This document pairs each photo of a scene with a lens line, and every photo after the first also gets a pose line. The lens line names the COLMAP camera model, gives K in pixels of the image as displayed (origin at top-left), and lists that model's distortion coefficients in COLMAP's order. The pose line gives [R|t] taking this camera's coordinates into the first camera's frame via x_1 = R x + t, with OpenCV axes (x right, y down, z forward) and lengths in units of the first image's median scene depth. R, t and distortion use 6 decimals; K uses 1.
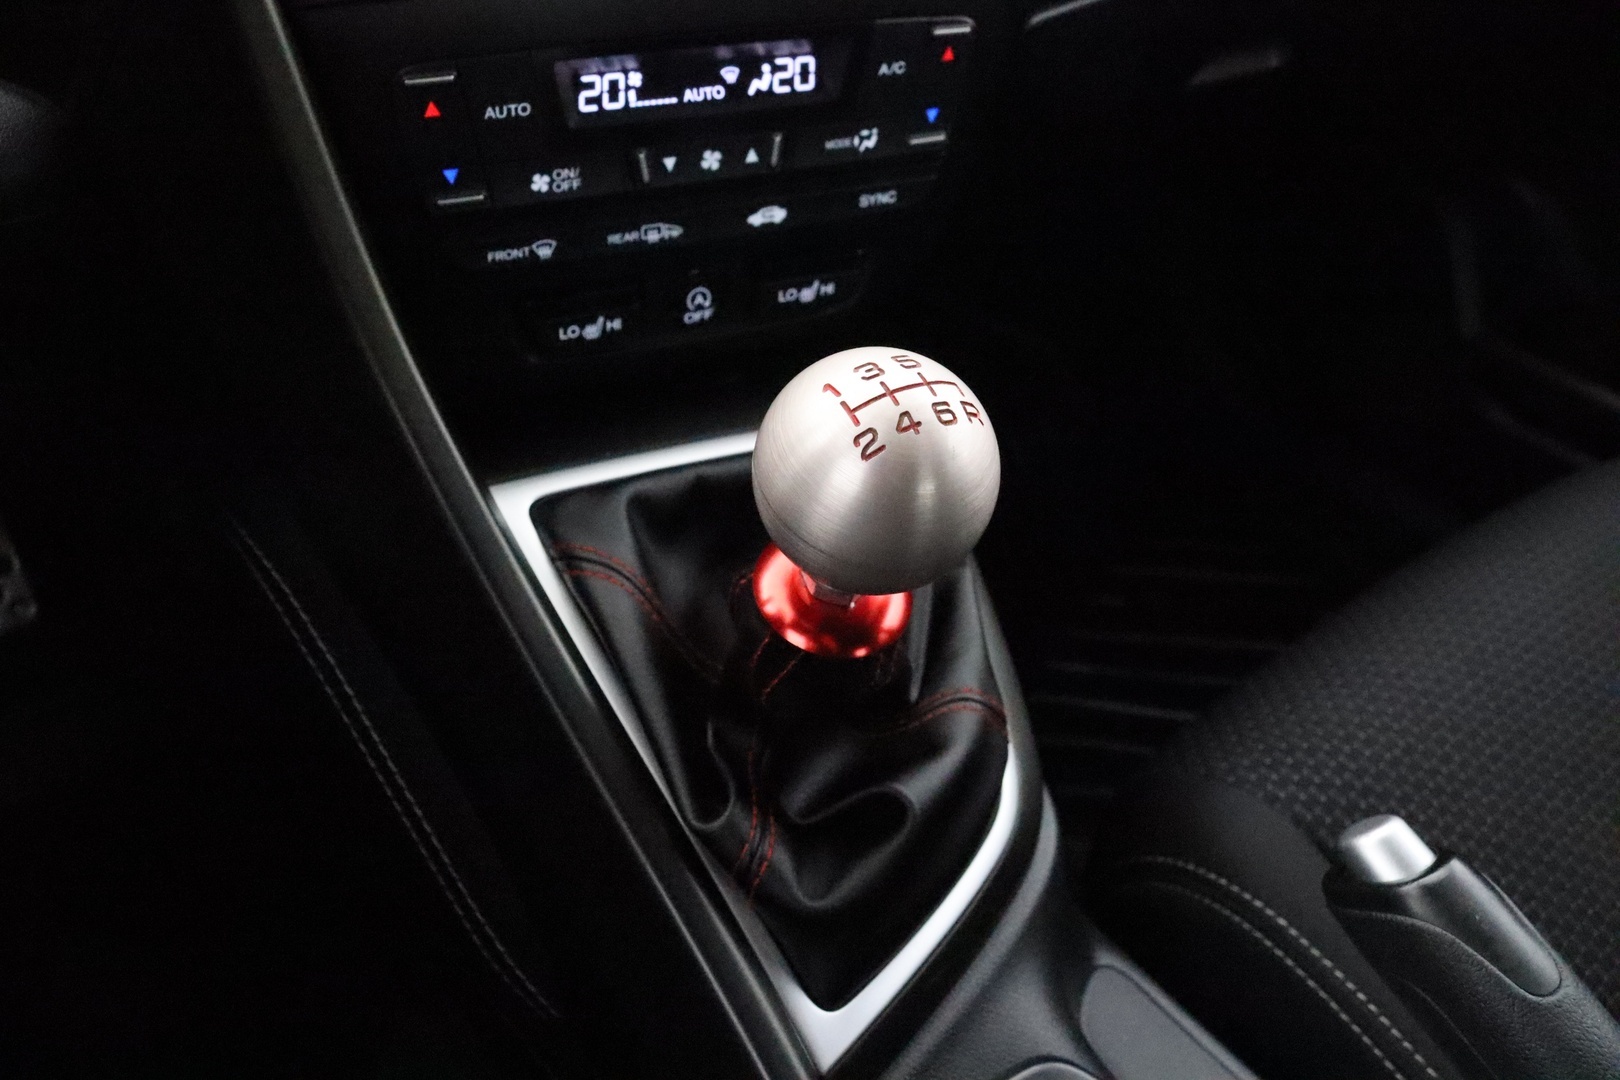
lens RADIAL K [[1336.6, 0, 790.0], [0, 1336.6, 546.5], [0, 0, 1]] dist [-0.160815, 0.135872]
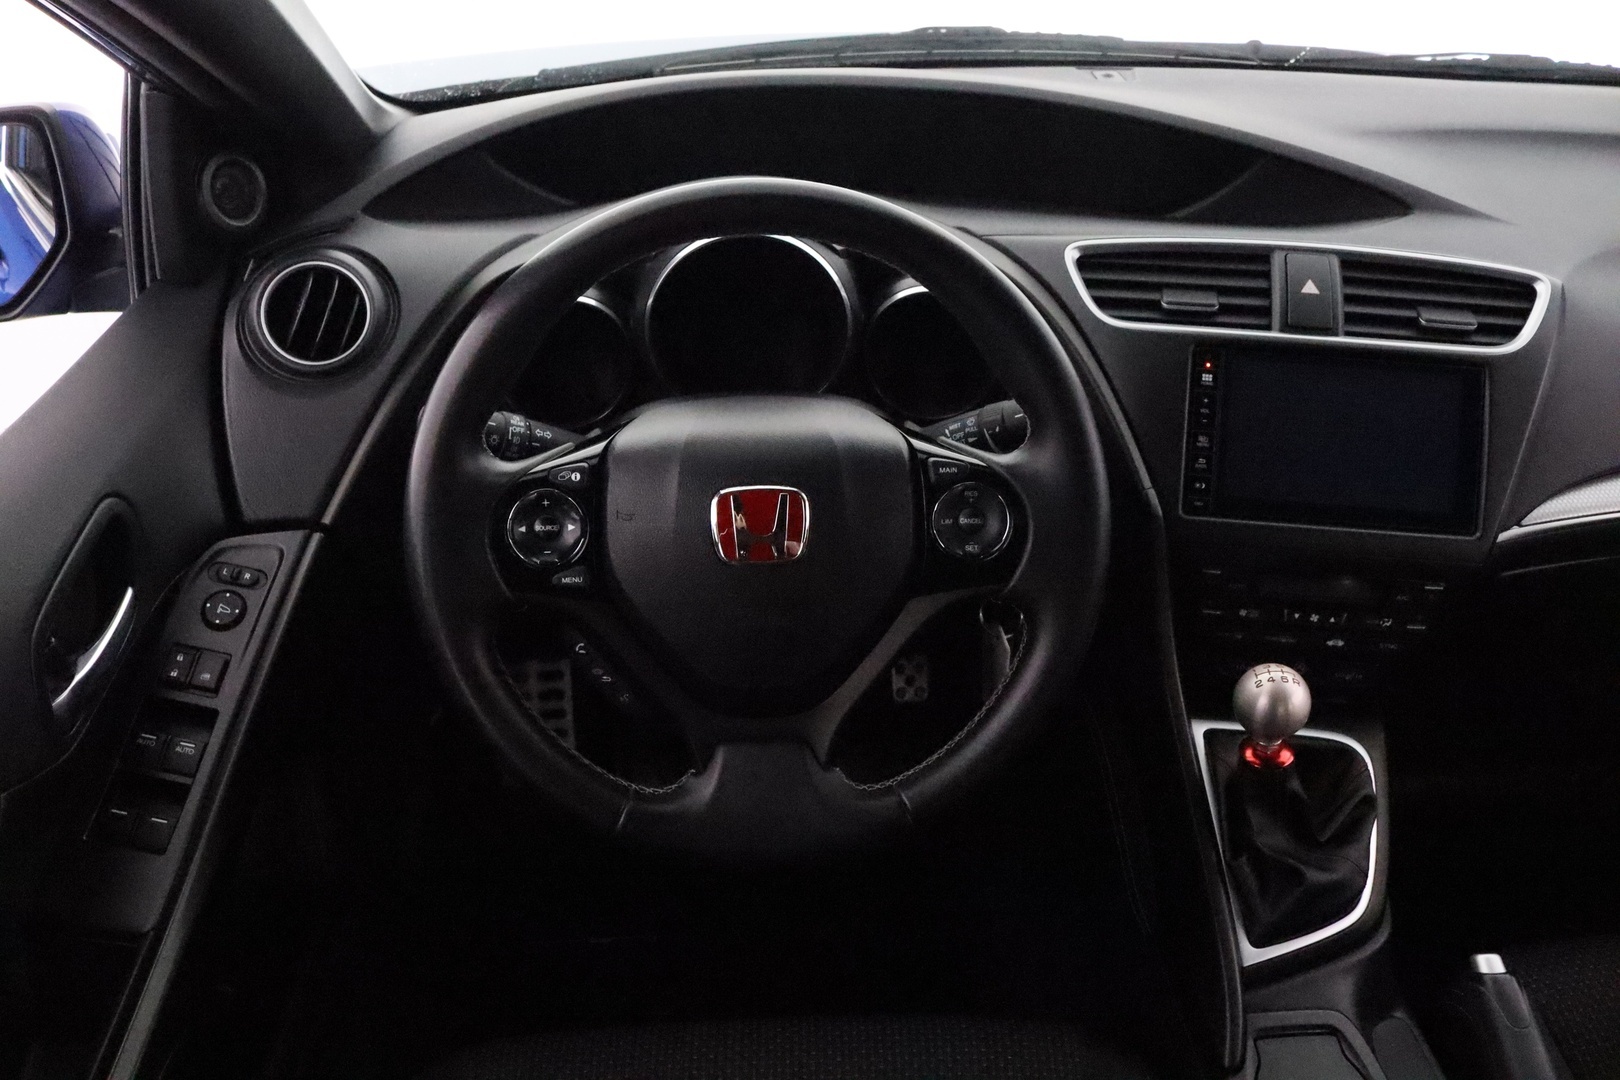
lens RADIAL K [[1336.6, 0, 790.0], [0, 1336.6, 546.5], [0, 0, 1]] dist [-0.160815, 0.135872]
pose [[0.829317, 0.237624, -0.505736, 0.332811], [-0.302270, 0.951995, -0.048366, -0.004906], [0.469964, 0.192980, 0.861332, -1.604935]]
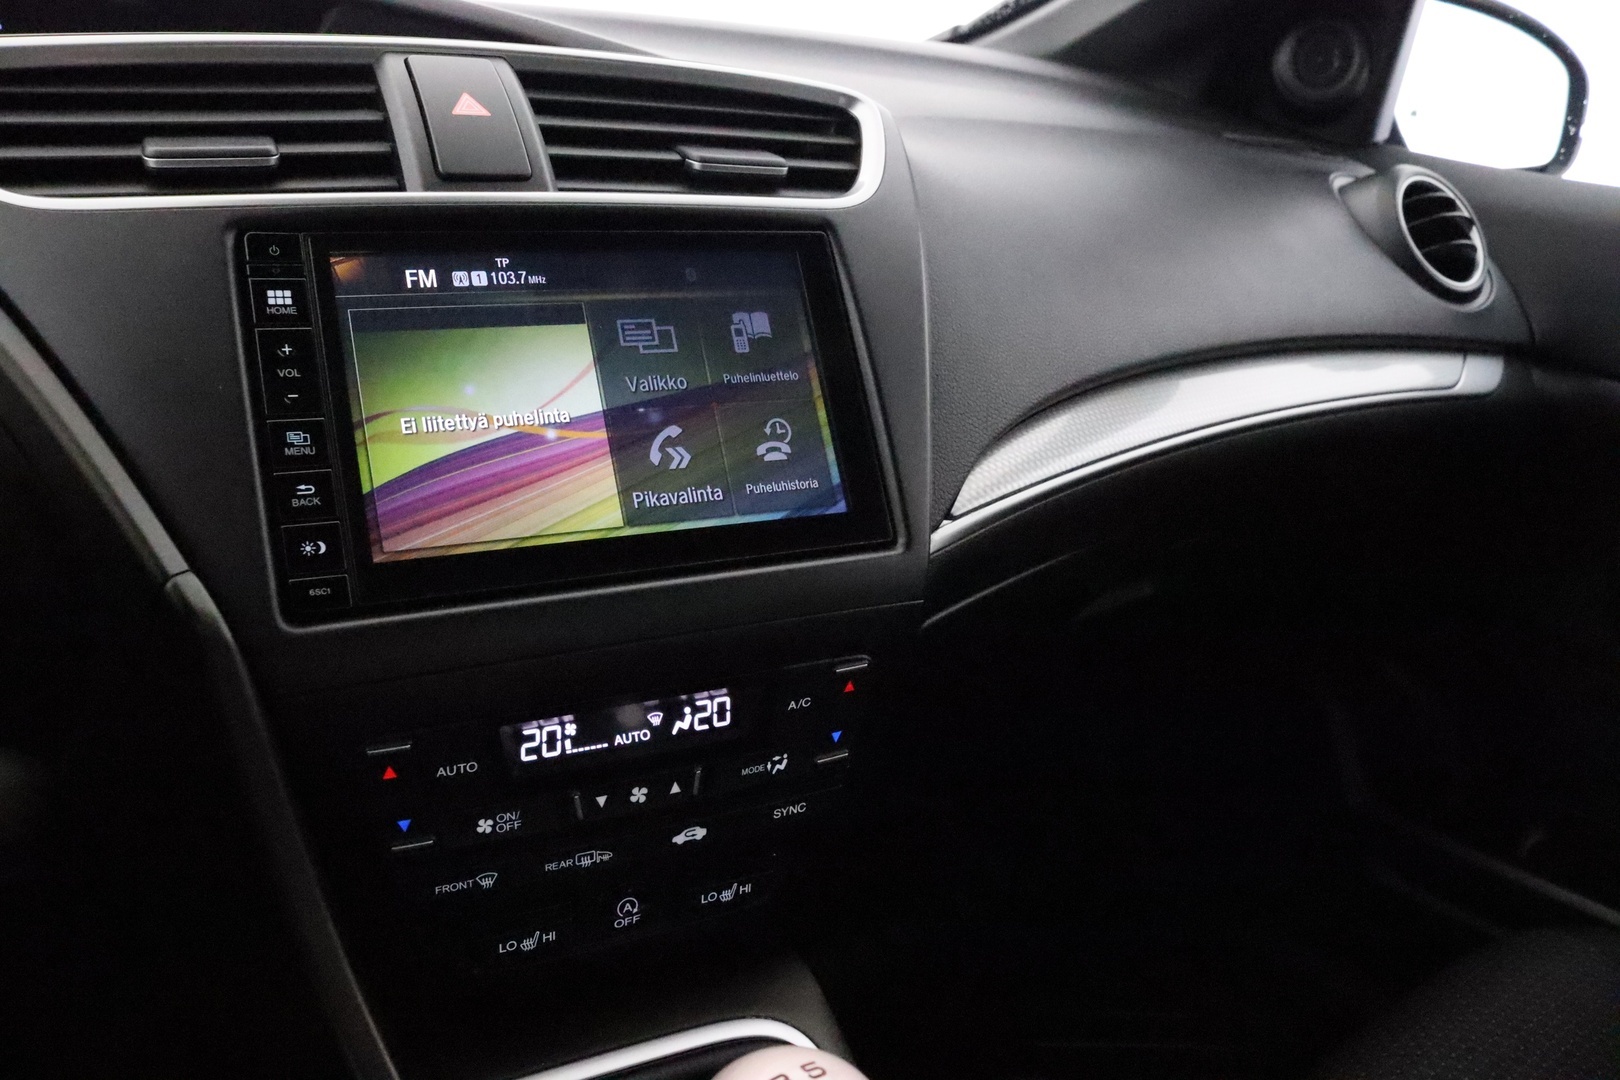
lens RADIAL K [[1336.6, 0, 790.0], [0, 1336.6, 546.5], [0, 0, 1]] dist [-0.160815, 0.135872]
pose [[0.998187, -0.009649, 0.059414, 0.003125], [0.026999, 0.953975, -0.298668, -0.155921], [-0.053798, 0.299731, 0.952506, -0.135986]]
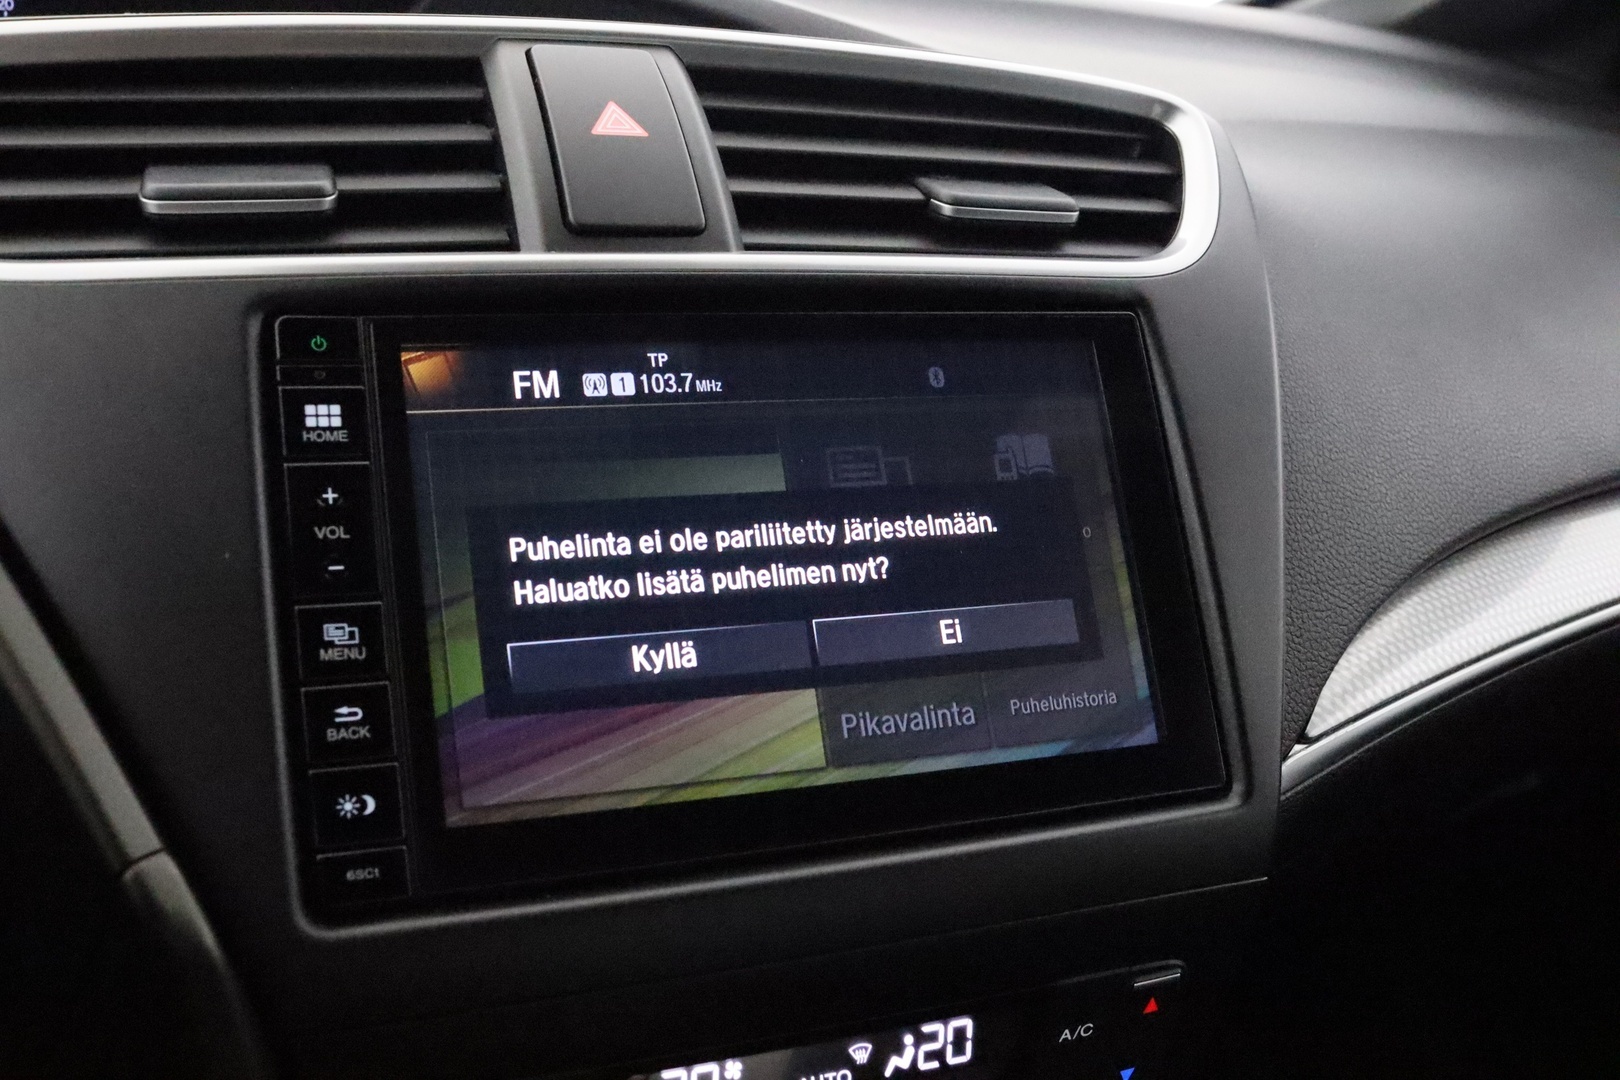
lens RADIAL K [[1622.3, 0, 803.5], [0, 1622.3, 549.7], [0, 0, 1]] dist [-0.144036, 0.135128]
pose [[0.997820, 0.028644, -0.059460, -0.031872], [-0.046543, 0.944148, -0.326218, -0.329665], [0.046795, 0.328274, 0.943423, 0.044591]]
